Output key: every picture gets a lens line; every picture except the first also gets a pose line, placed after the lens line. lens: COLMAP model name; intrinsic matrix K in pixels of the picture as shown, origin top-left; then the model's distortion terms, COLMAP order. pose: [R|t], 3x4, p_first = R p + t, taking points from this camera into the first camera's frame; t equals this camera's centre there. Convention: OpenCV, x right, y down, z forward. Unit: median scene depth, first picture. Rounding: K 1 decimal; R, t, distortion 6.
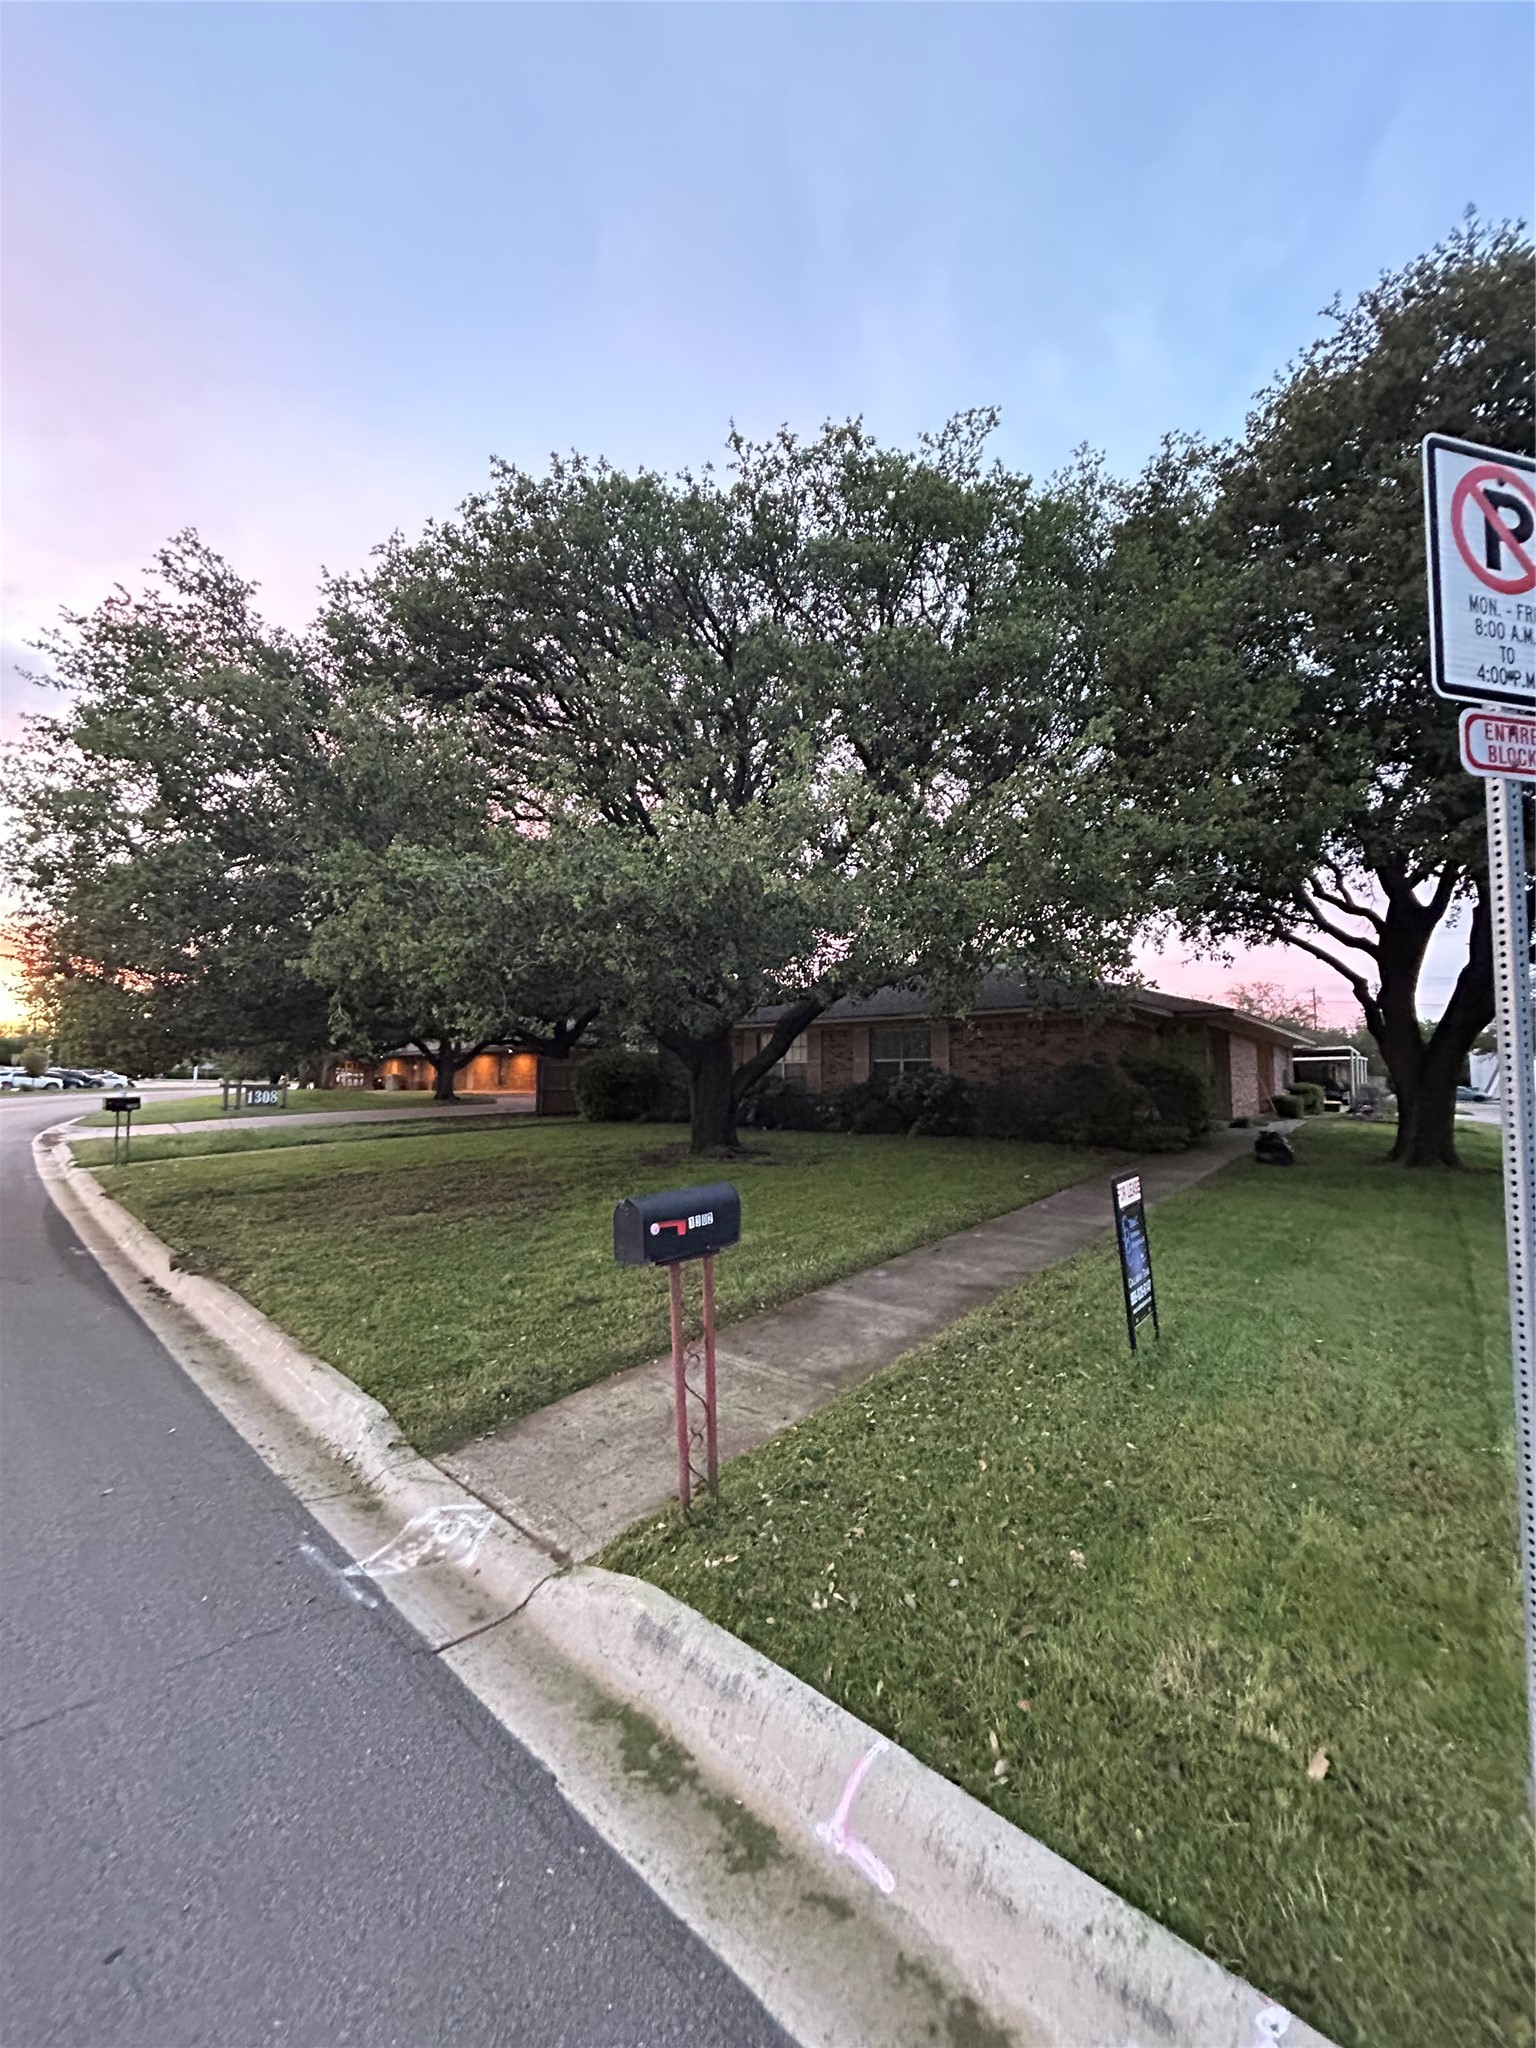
lens RADIAL K [[823.7, 0, 767.2], [0, 823.7, 1026.6], [0, 0, 1]] dist [-0.002384, 0.001368]
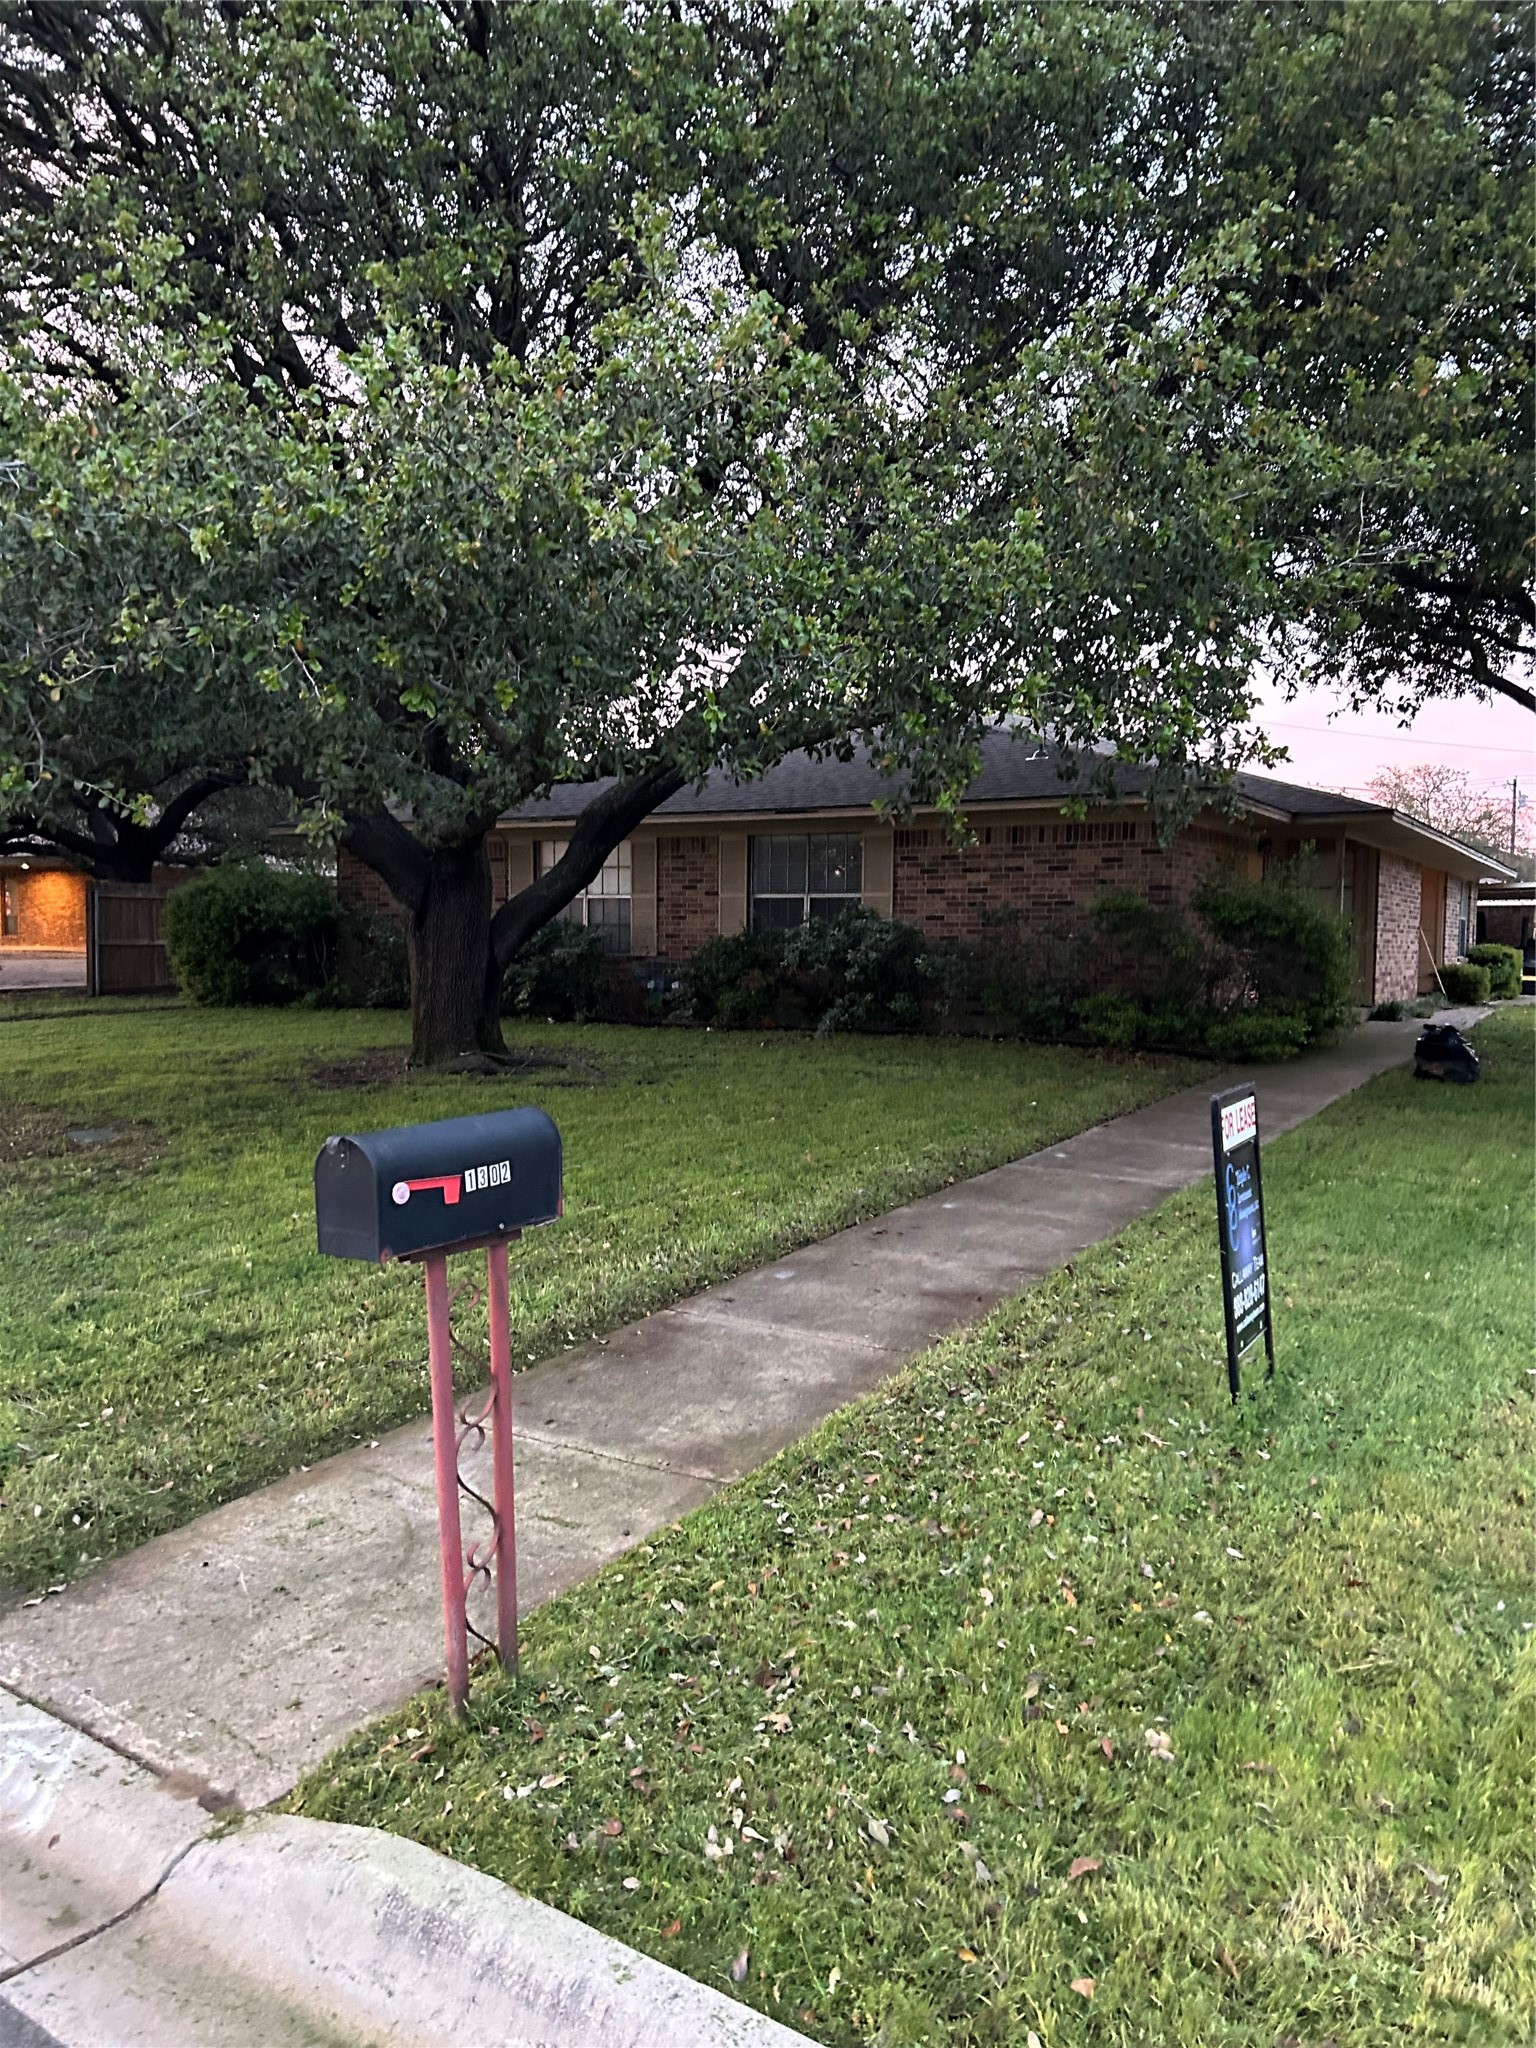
lens RADIAL K [[1530.4, 0, 759.5], [0, 1530.4, 1039.3], [0, 0, 1]] dist [0.067780, -0.074989]
pose [[0.990107, 0.000417, 0.140311, -0.022145], [-0.019066, 0.991120, 0.131598, 0.009029], [-0.139010, -0.132971, 0.981323, 0.016801]]
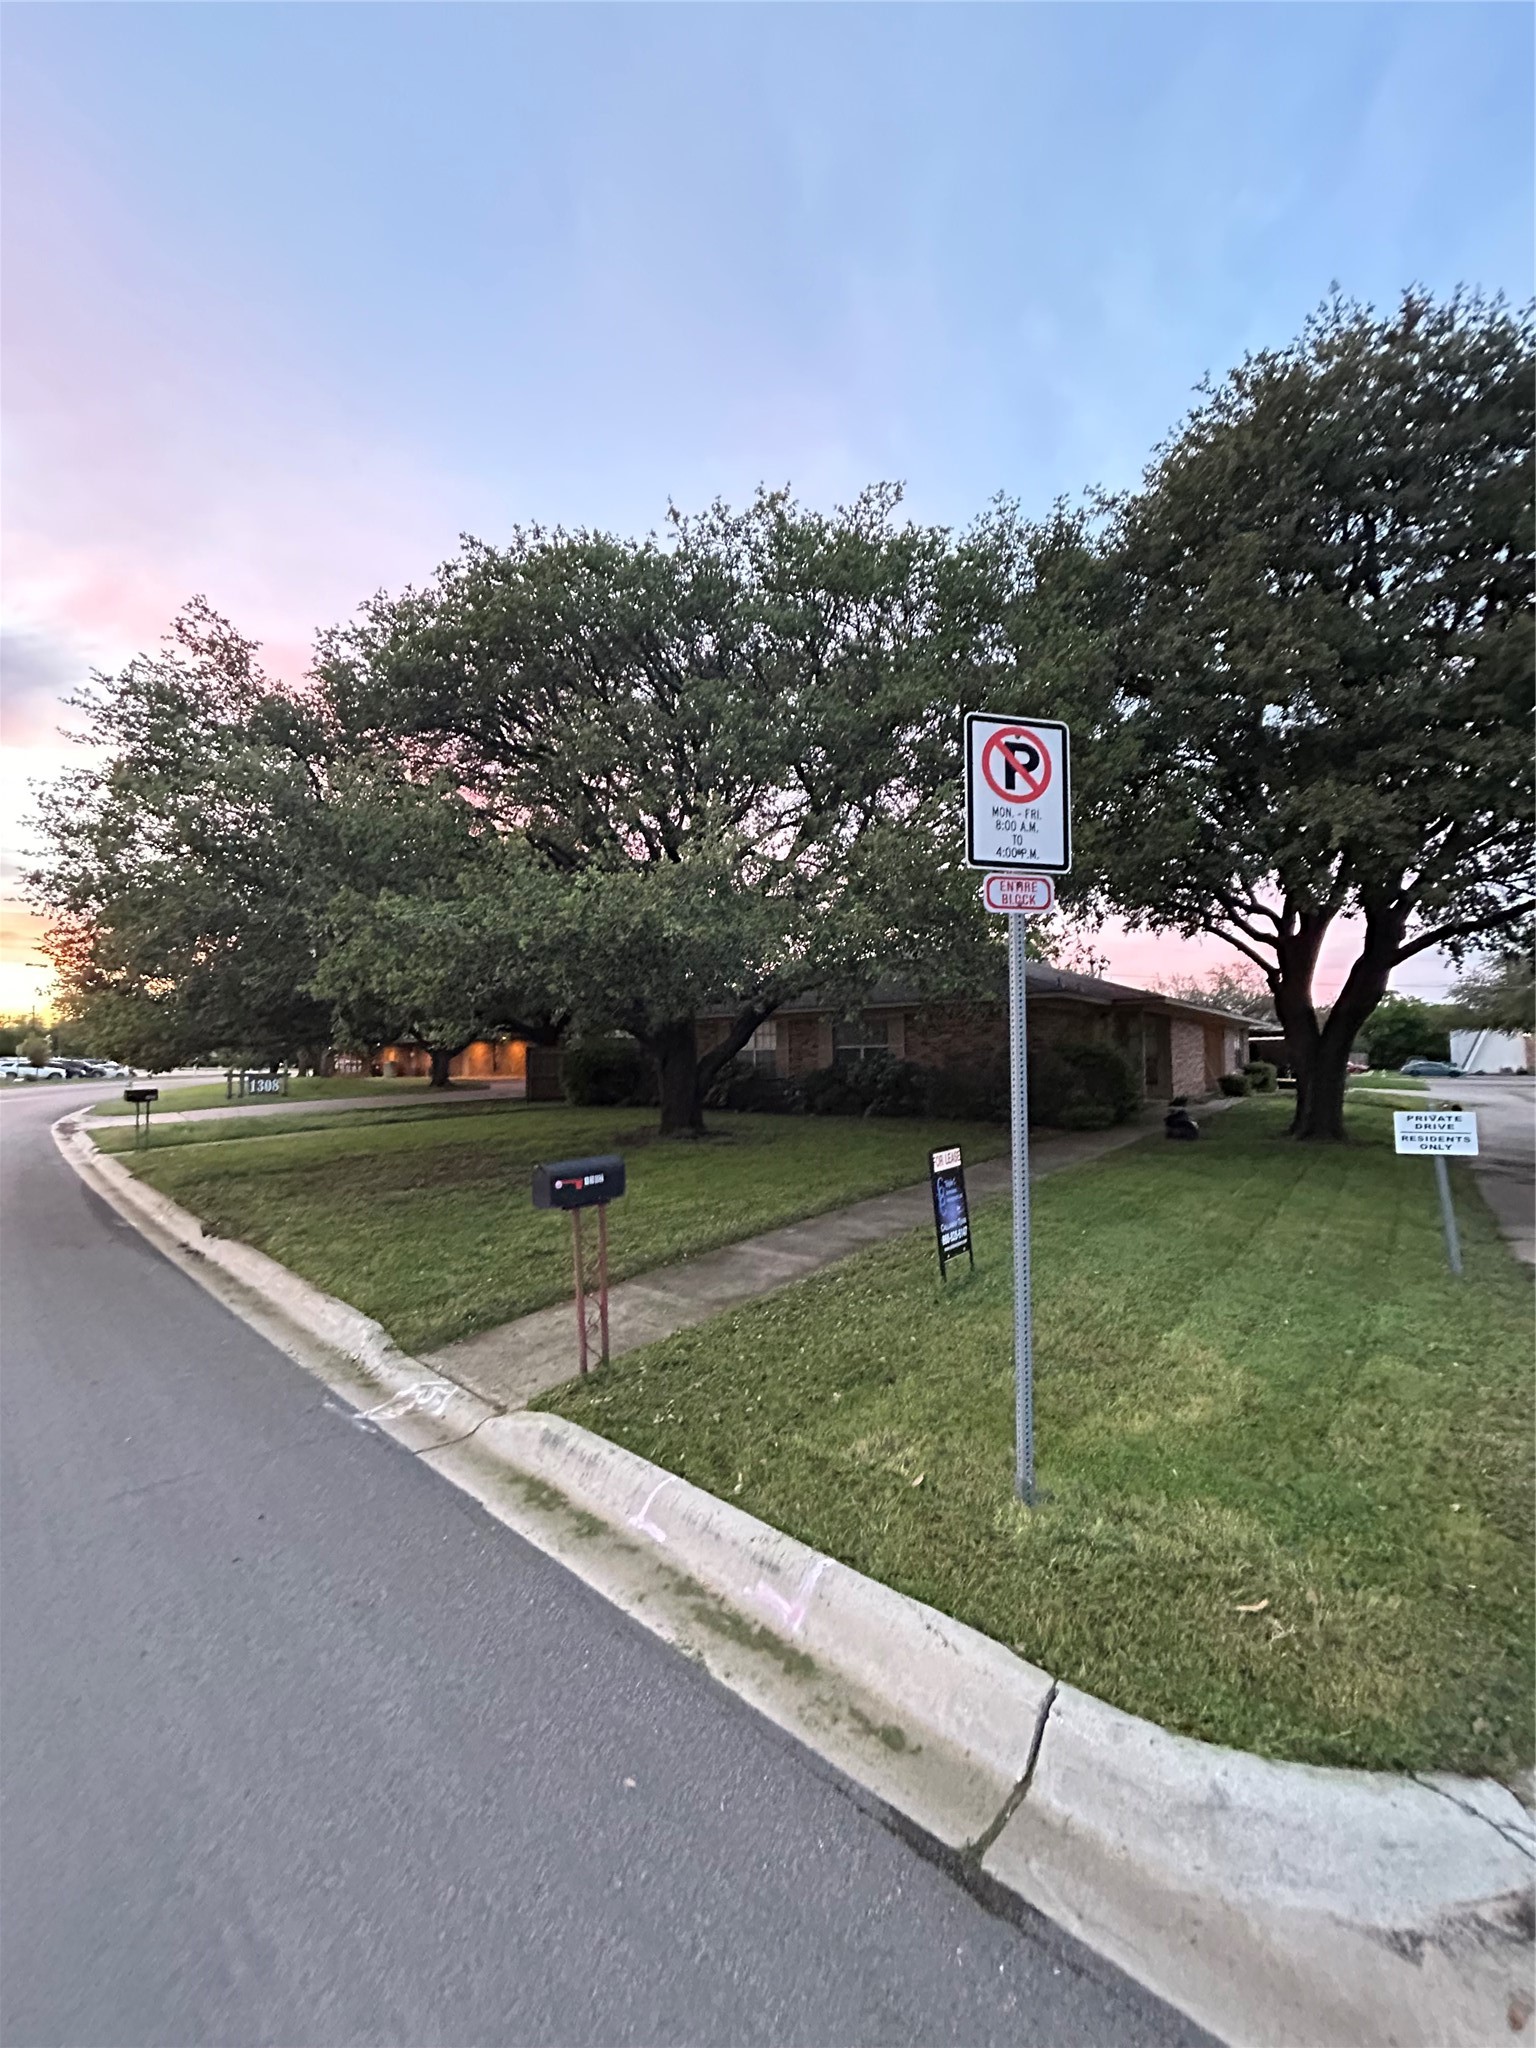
lens RADIAL K [[823.7, 0, 765.7], [0, 823.7, 1024.9], [0, 0, 1]] dist [-0.002384, 0.001368]
pose [[0.999944, -0.010560, 0.001115, 0.108008], [0.010535, 0.999736, 0.020406, -0.030861], [-0.001330, -0.020393, 0.999791, -0.216798]]
